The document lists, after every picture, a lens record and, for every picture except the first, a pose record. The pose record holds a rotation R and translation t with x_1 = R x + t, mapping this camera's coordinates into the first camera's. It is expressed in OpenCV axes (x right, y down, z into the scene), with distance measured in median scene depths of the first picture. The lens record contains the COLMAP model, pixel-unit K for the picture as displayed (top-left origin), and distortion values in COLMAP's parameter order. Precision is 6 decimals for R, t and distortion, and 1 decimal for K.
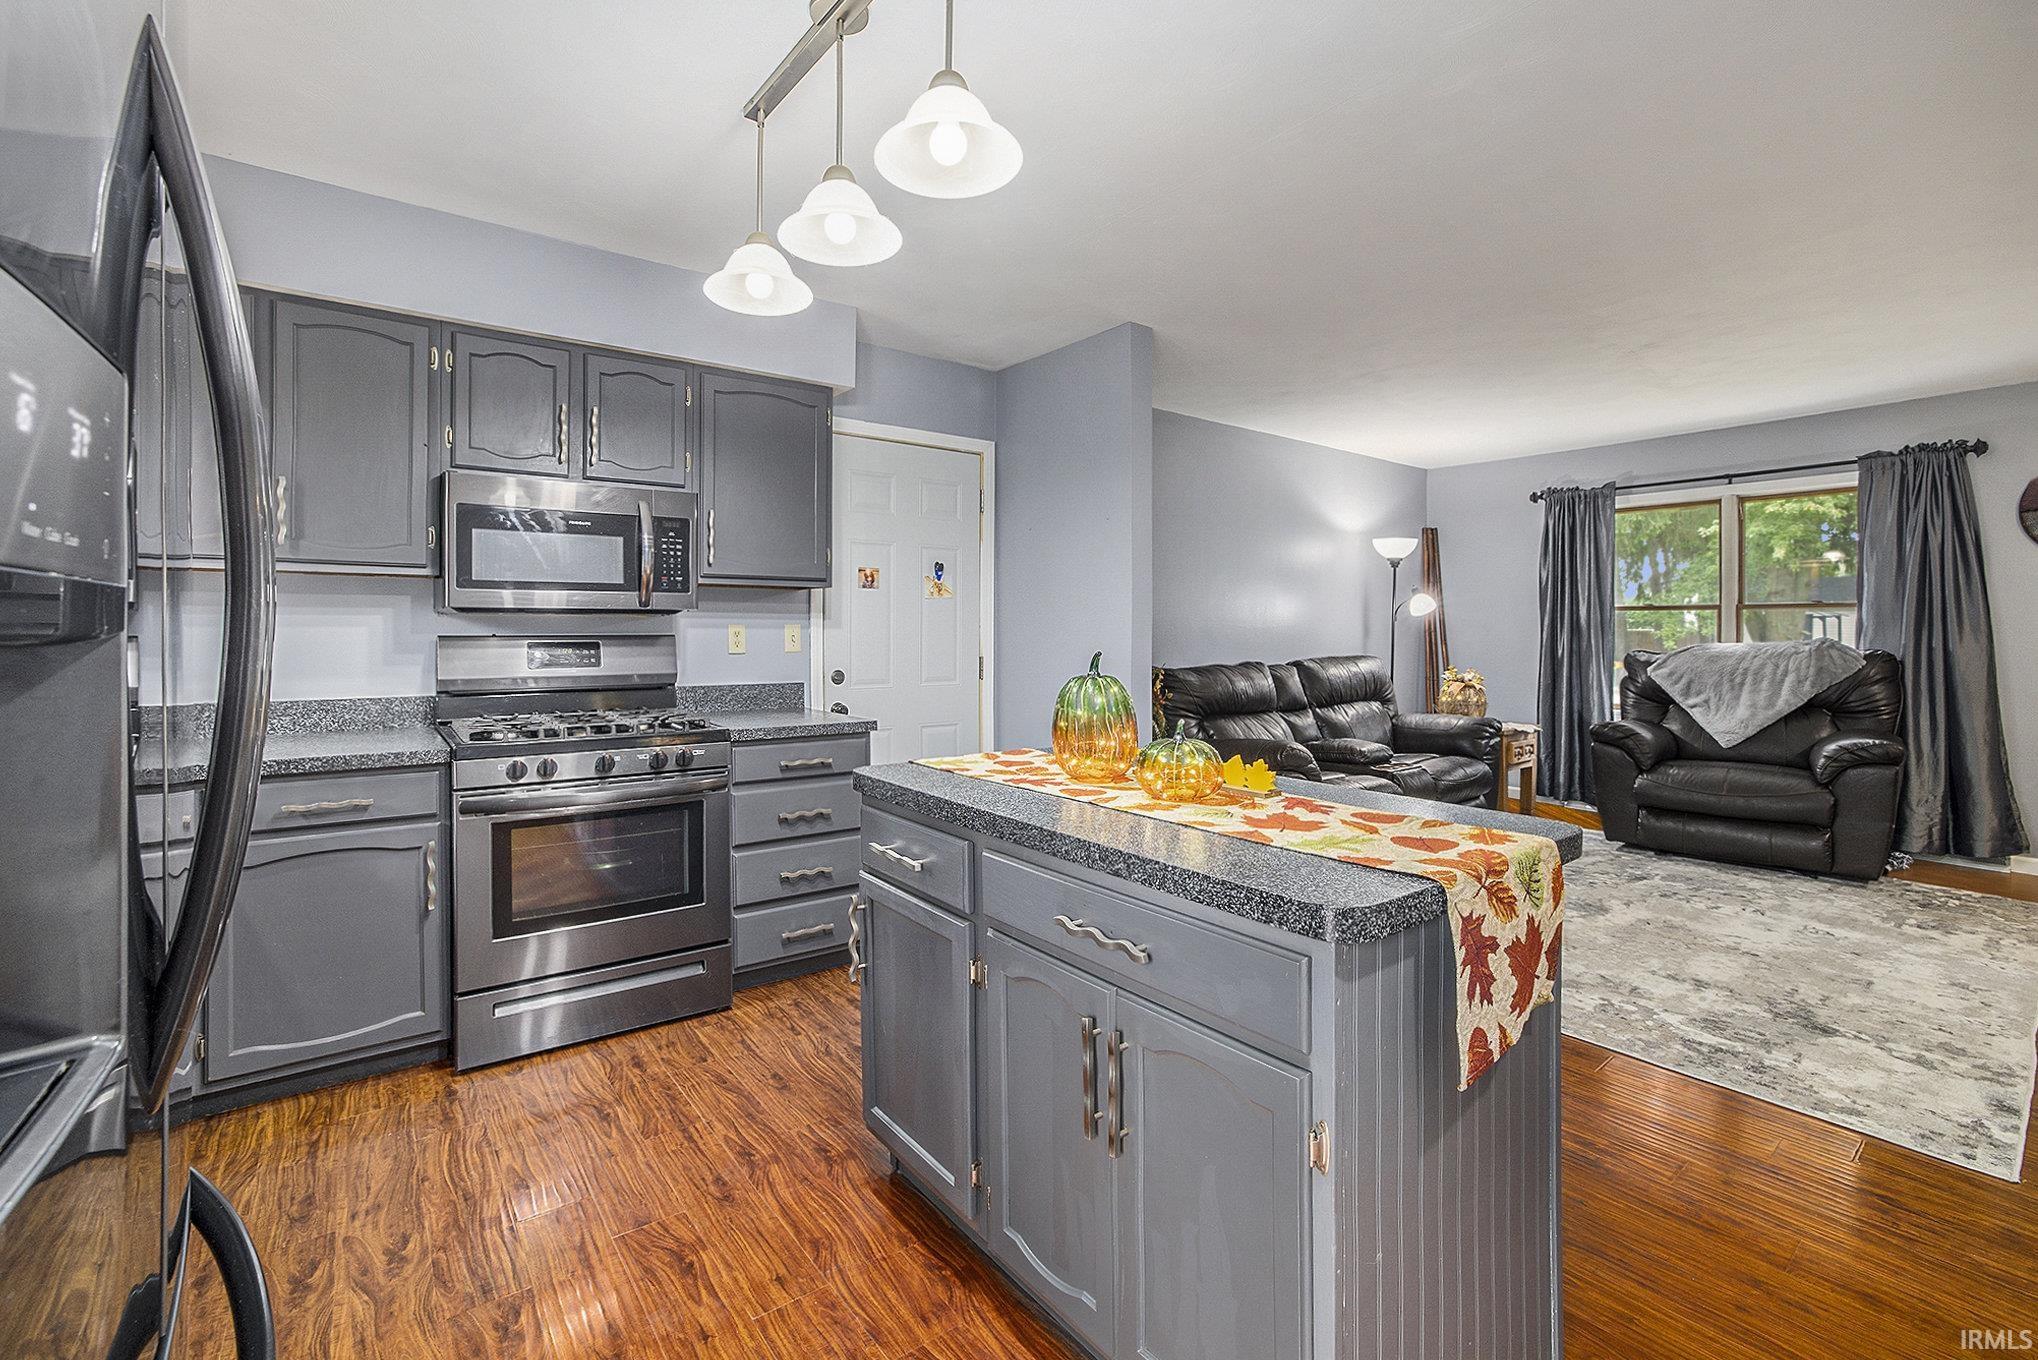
lens RADIAL K [[900.6, 0, 1021.3], [0, 900.6, 650.1], [0, 0, 1]] dist [0.000669, 0.000160]
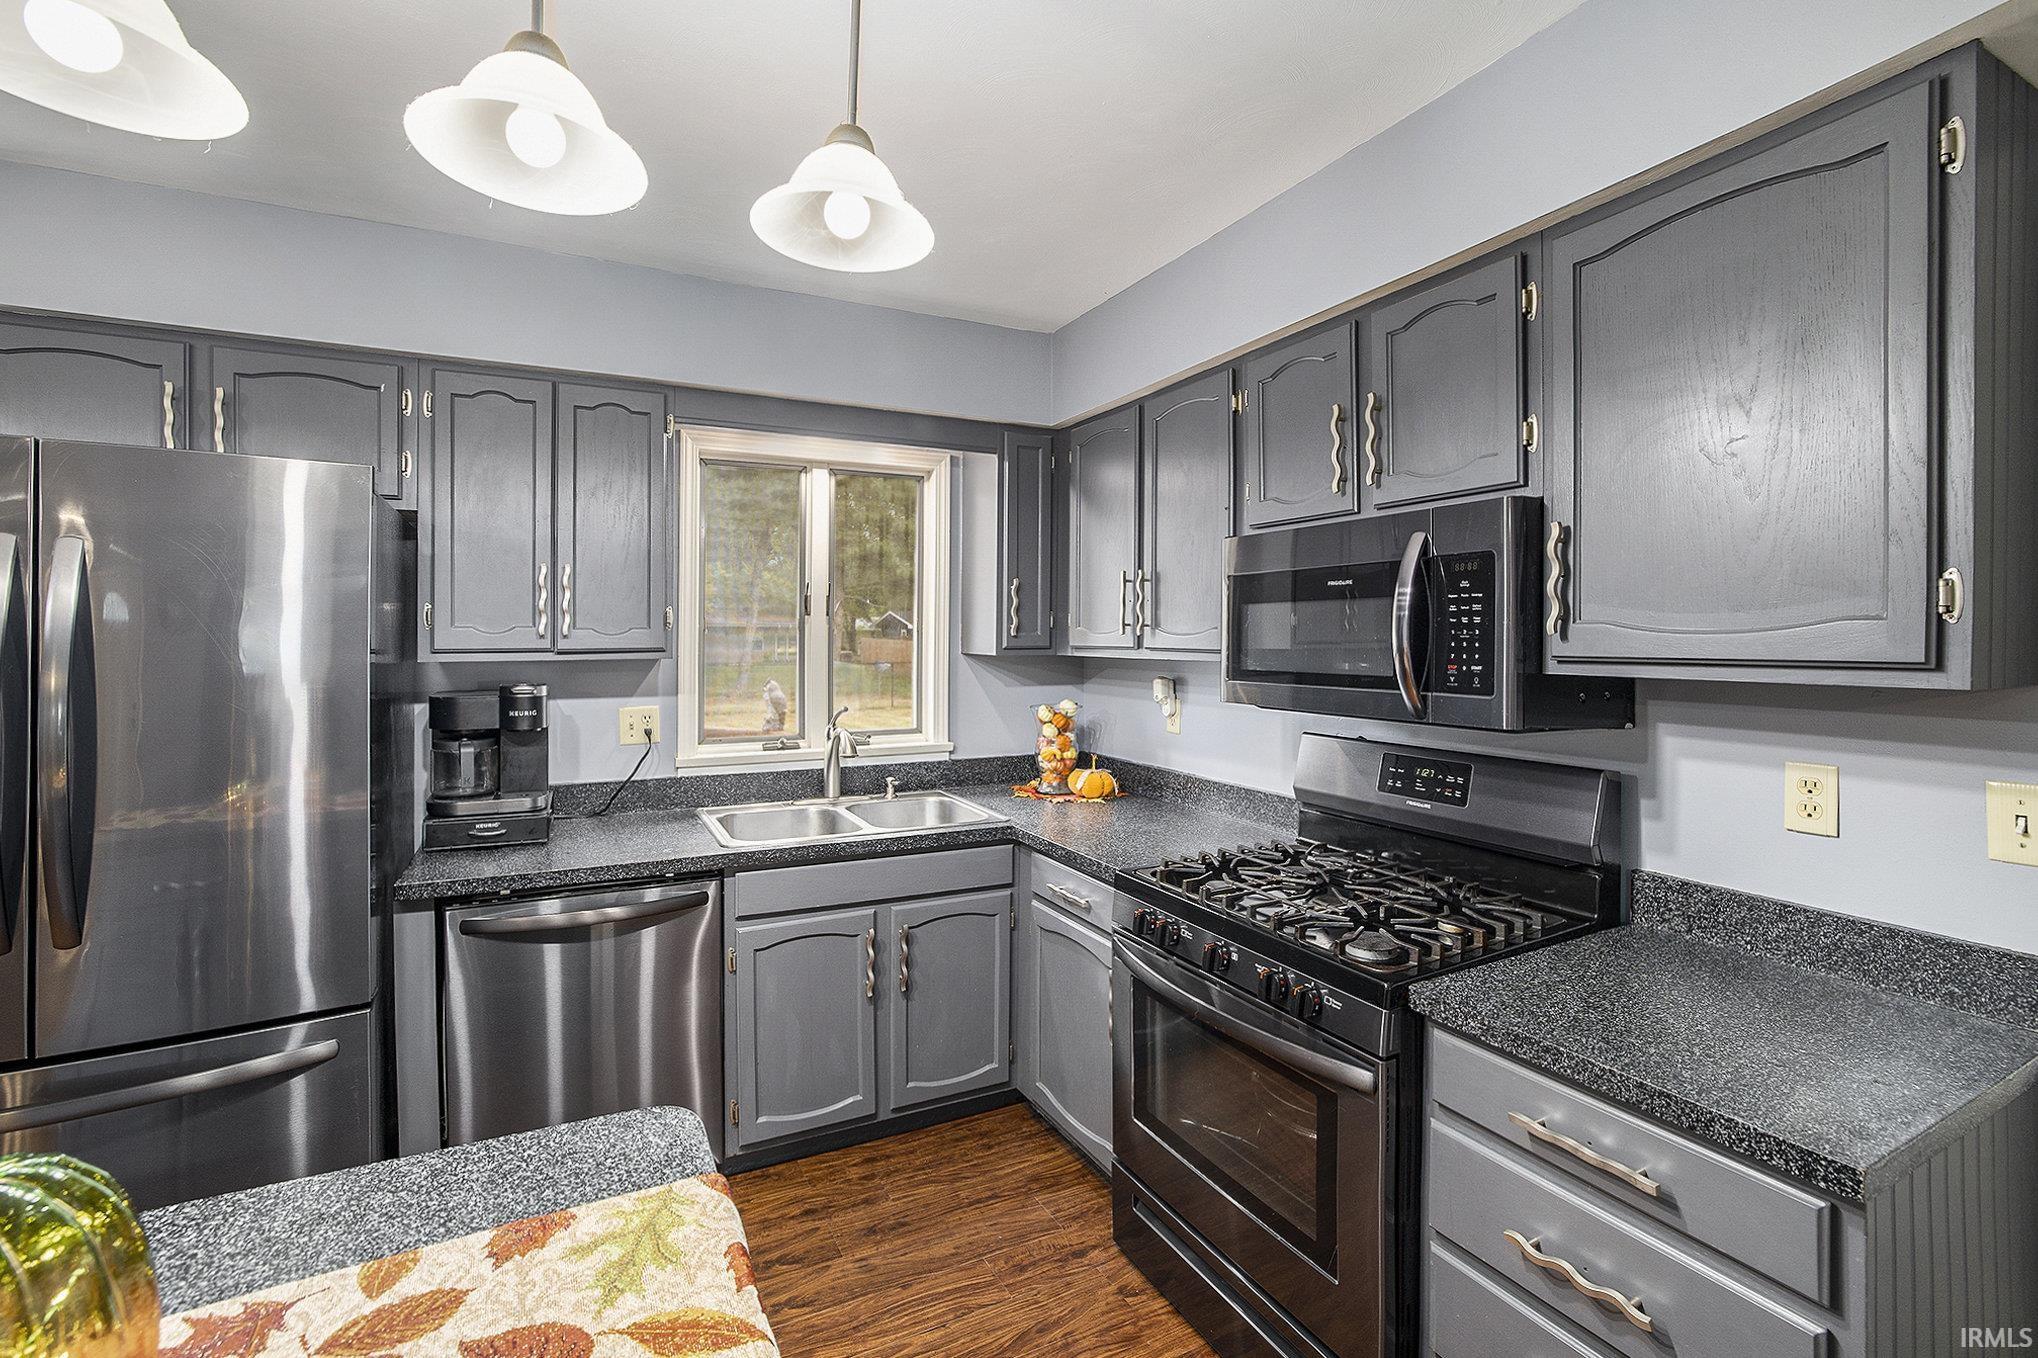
lens RADIAL K [[877.5, 0, 1007.1], [0, 877.5, 648.2], [0, 0, 1]] dist [-0.004049, -0.000049]
pose [[-0.178040, 0.009000, -0.983982, 0.169031], [-0.029640, 0.999455, 0.014505, -0.087483], [0.983577, 0.031748, -0.177676, 0.798554]]
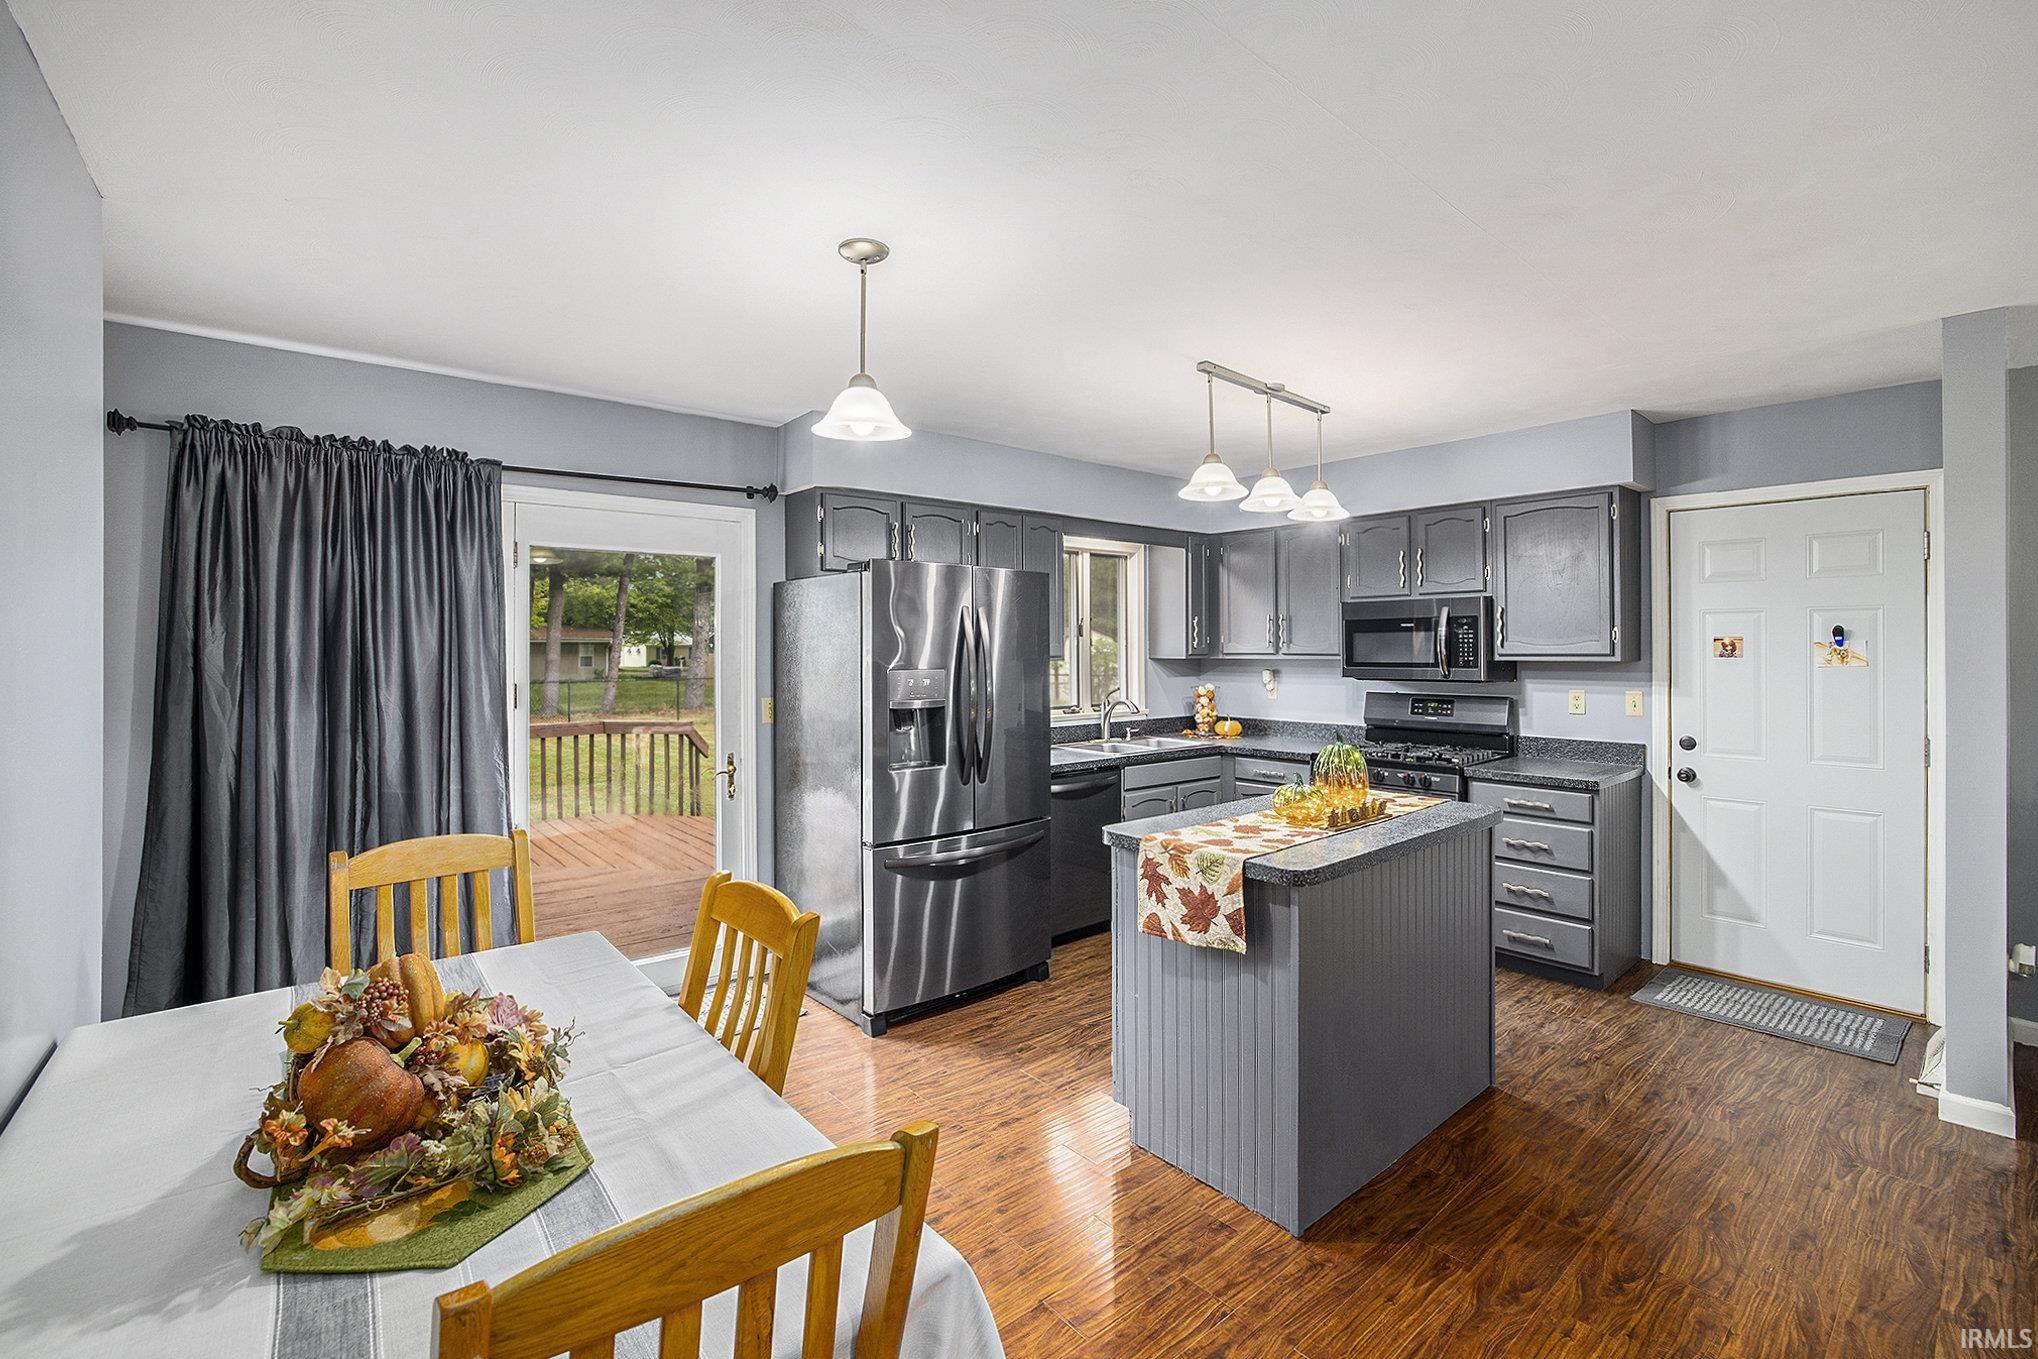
lens RADIAL K [[900.6, 0, 1021.3], [0, 900.6, 649.6], [0, 0, 1]] dist [0.000669, 0.000160]
pose [[0.063172, -0.000089, -0.998003, 0.964521], [-0.020656, 0.999786, -0.001396, -0.074549], [0.997789, 0.020703, 0.063156, 0.197656]]
